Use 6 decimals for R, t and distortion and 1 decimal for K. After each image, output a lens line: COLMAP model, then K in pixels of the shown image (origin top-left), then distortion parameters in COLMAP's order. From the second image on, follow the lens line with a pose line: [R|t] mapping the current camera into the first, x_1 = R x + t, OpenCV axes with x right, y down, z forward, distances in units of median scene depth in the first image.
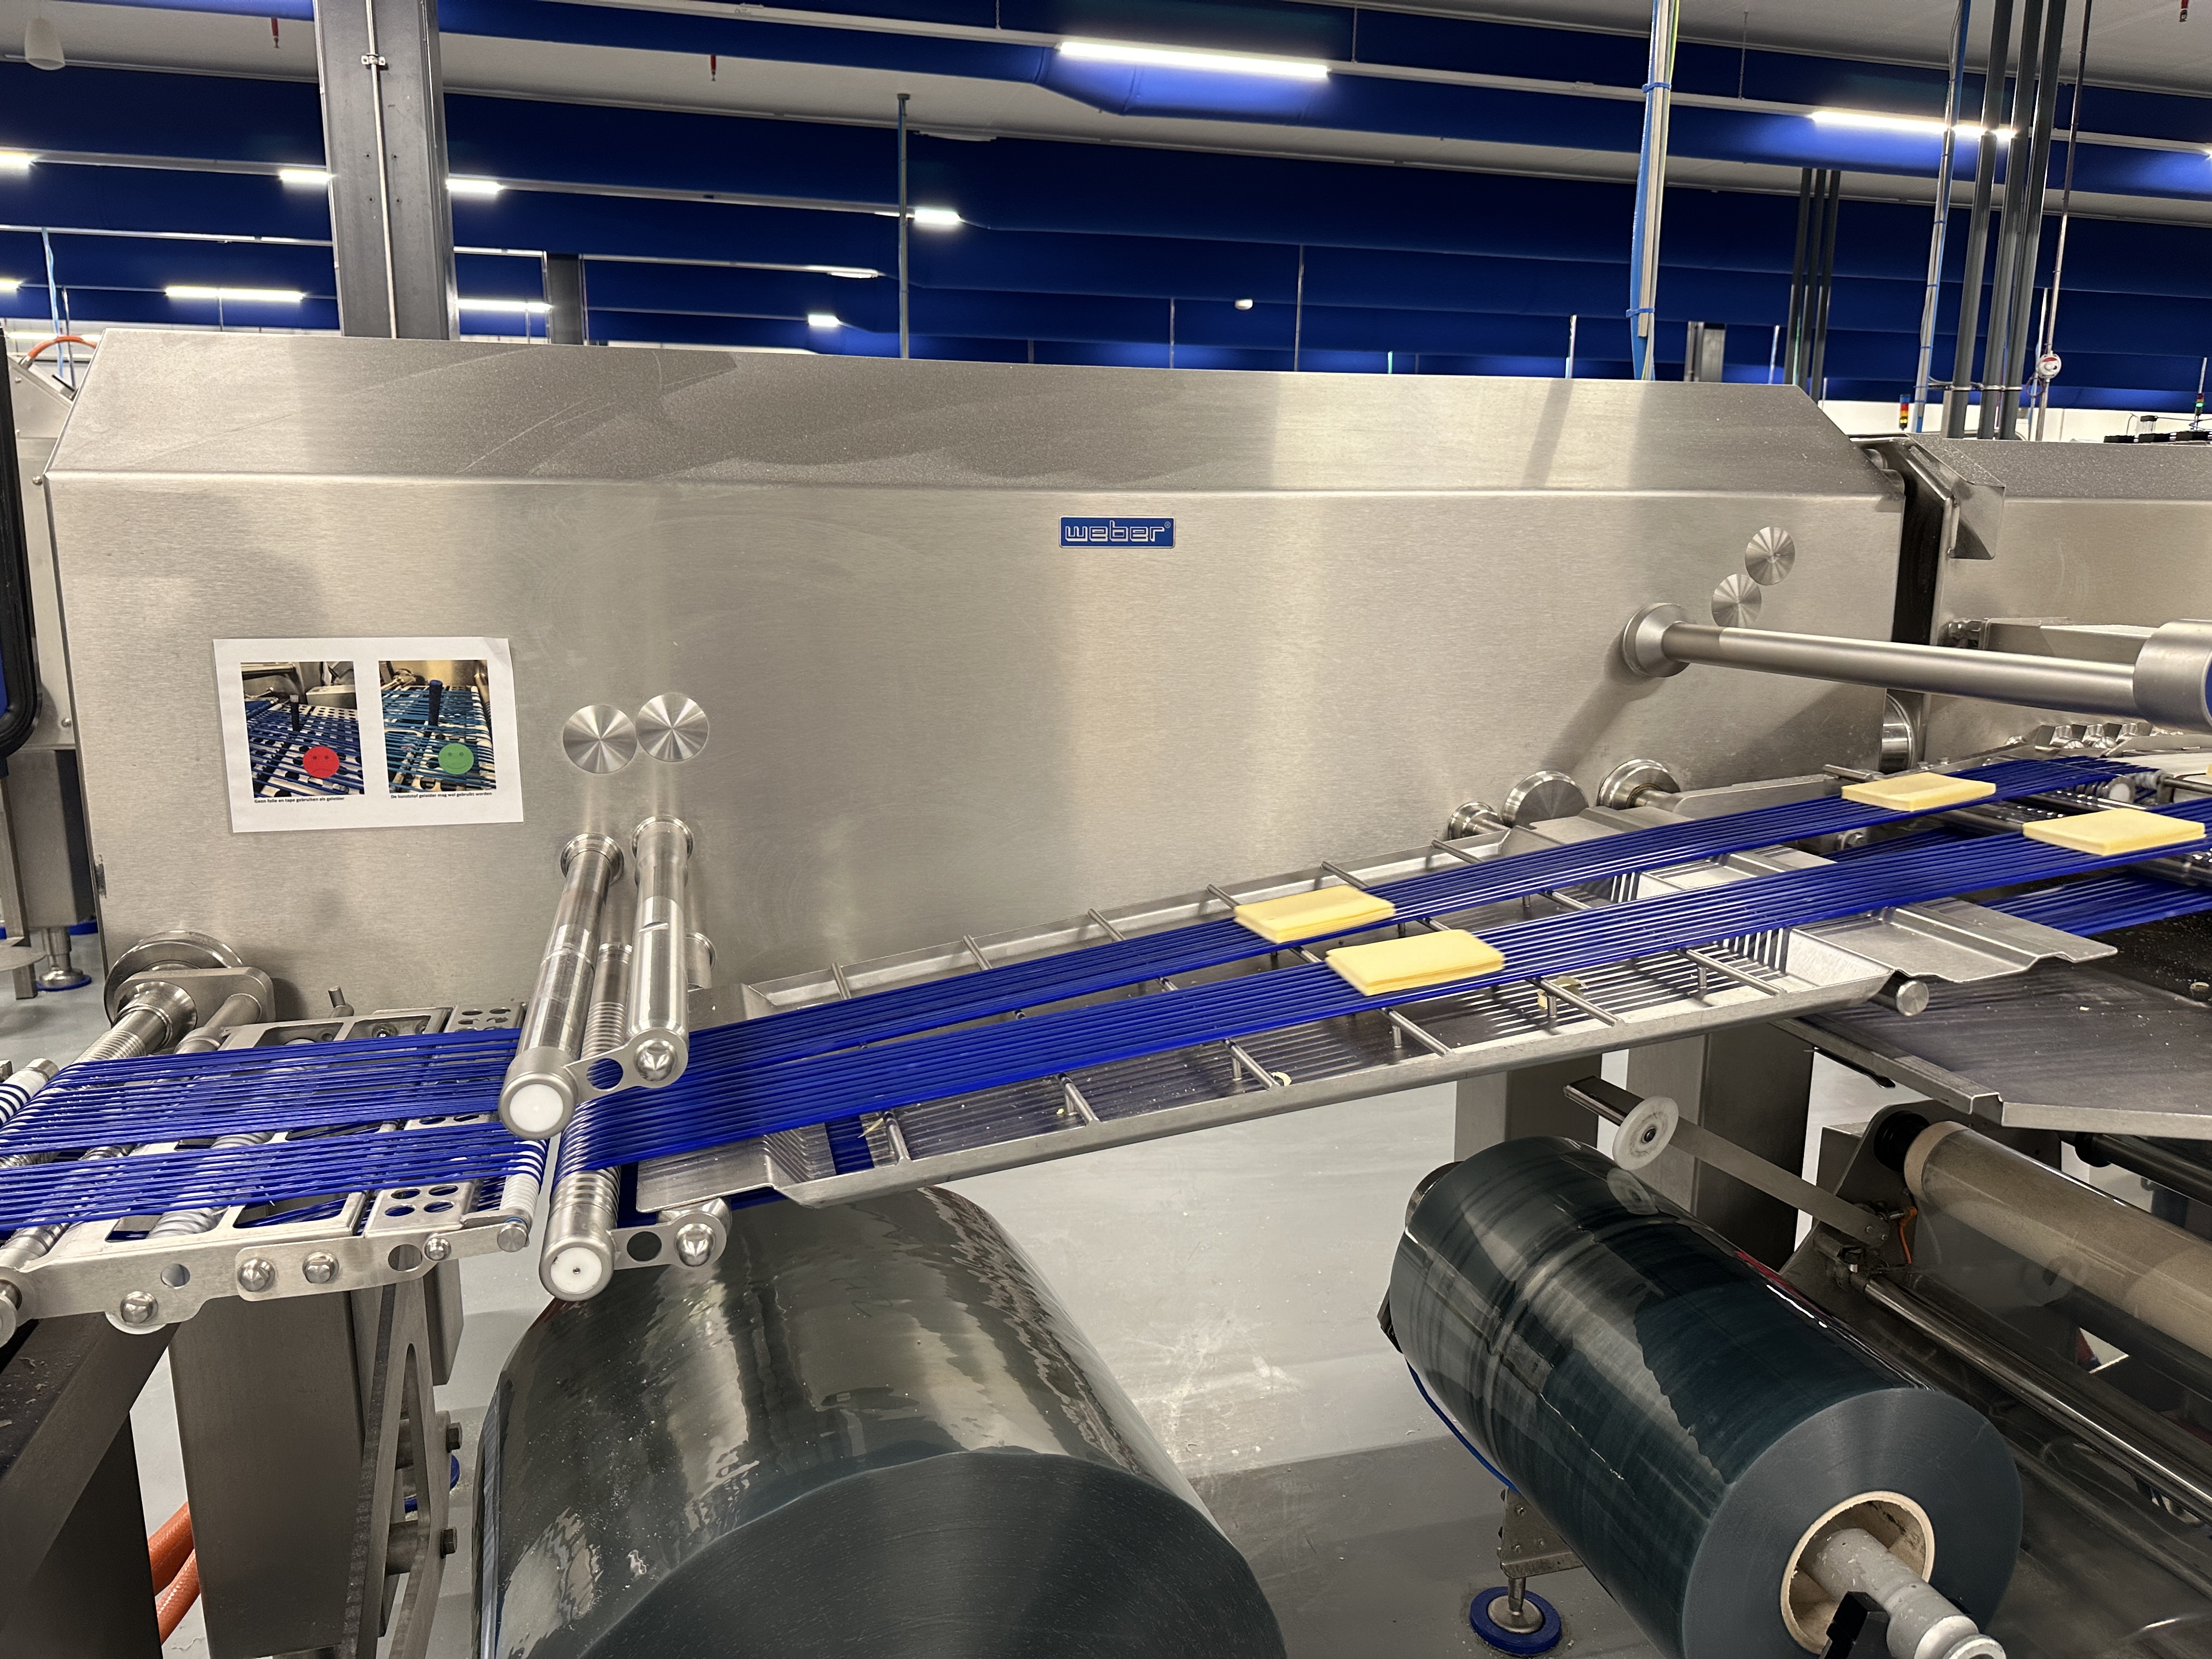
lens RADIAL K [[1557.7, 0, 1103.7], [0, 1557.7, 825.3], [0, 0, 1]] dist [0.063222, -0.072757]
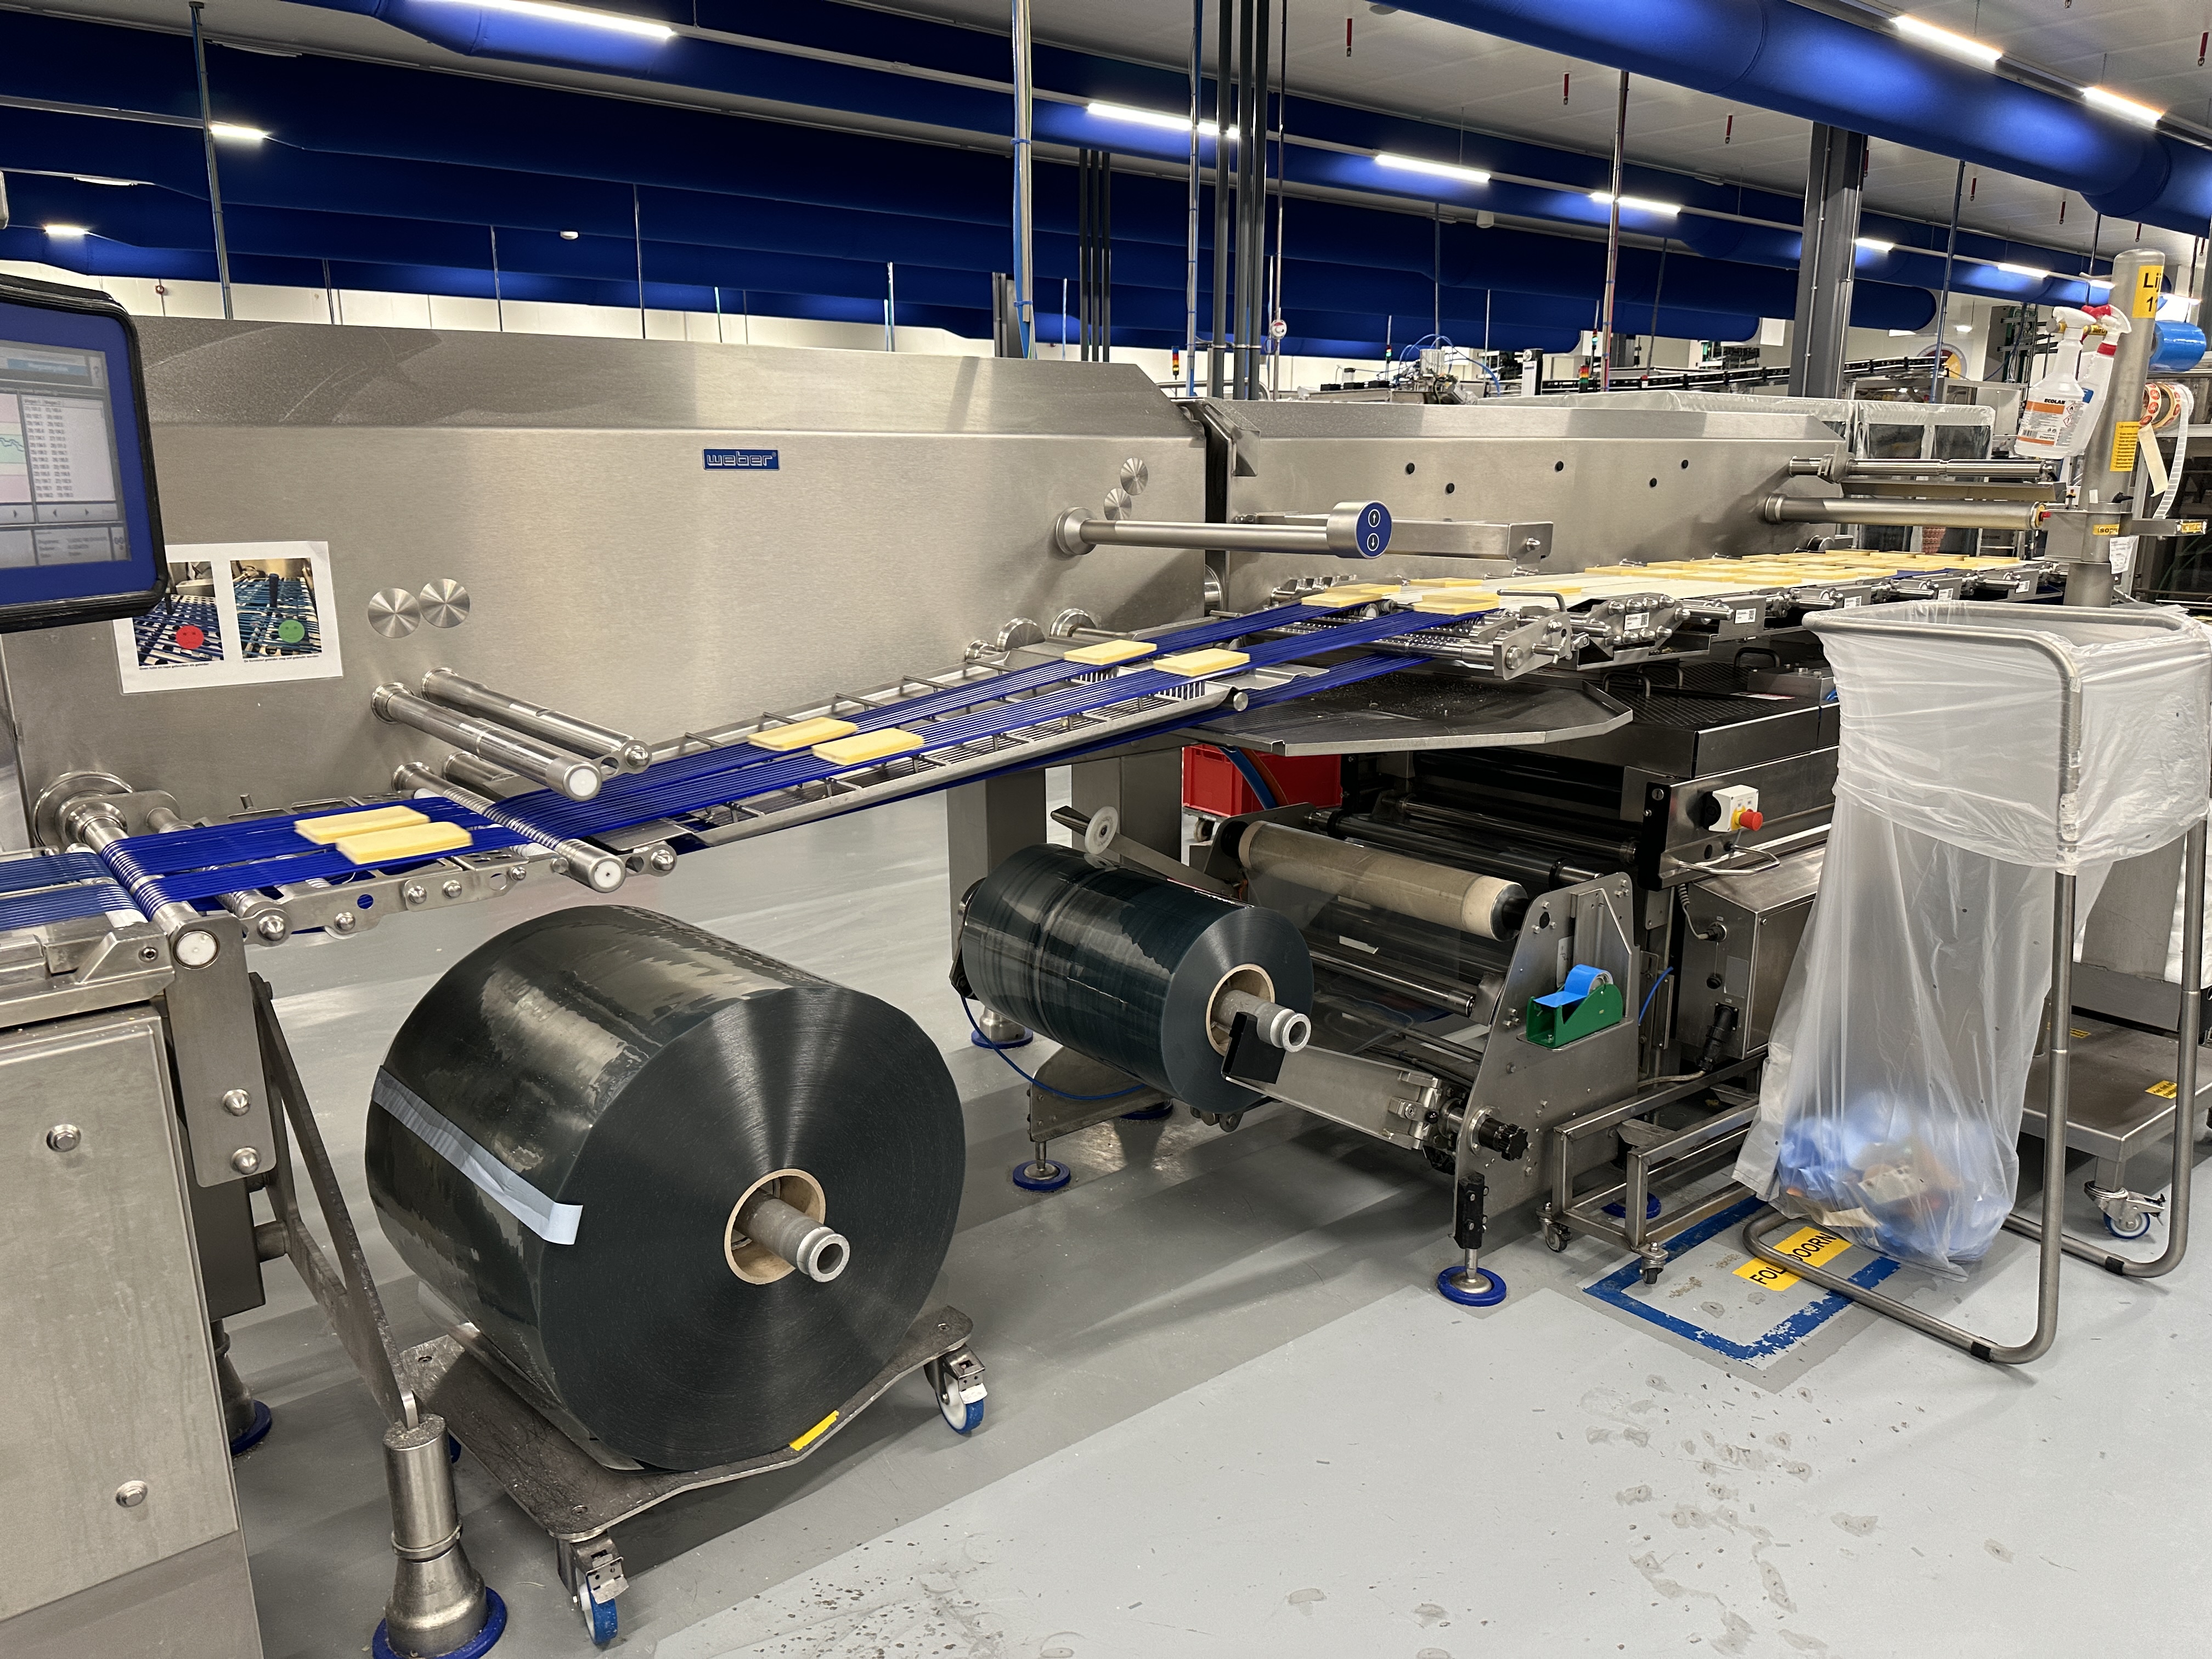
lens RADIAL K [[1561.5, 0, 1114.9], [0, 1561.5, 823.0], [0, 0, 1]] dist [0.057419, -0.072508]
pose [[0.911676, -0.100915, 0.398324, -0.264754], [0.085726, 0.994754, 0.055814, 0.089310], [-0.401867, -0.016737, 0.915545, -0.453402]]
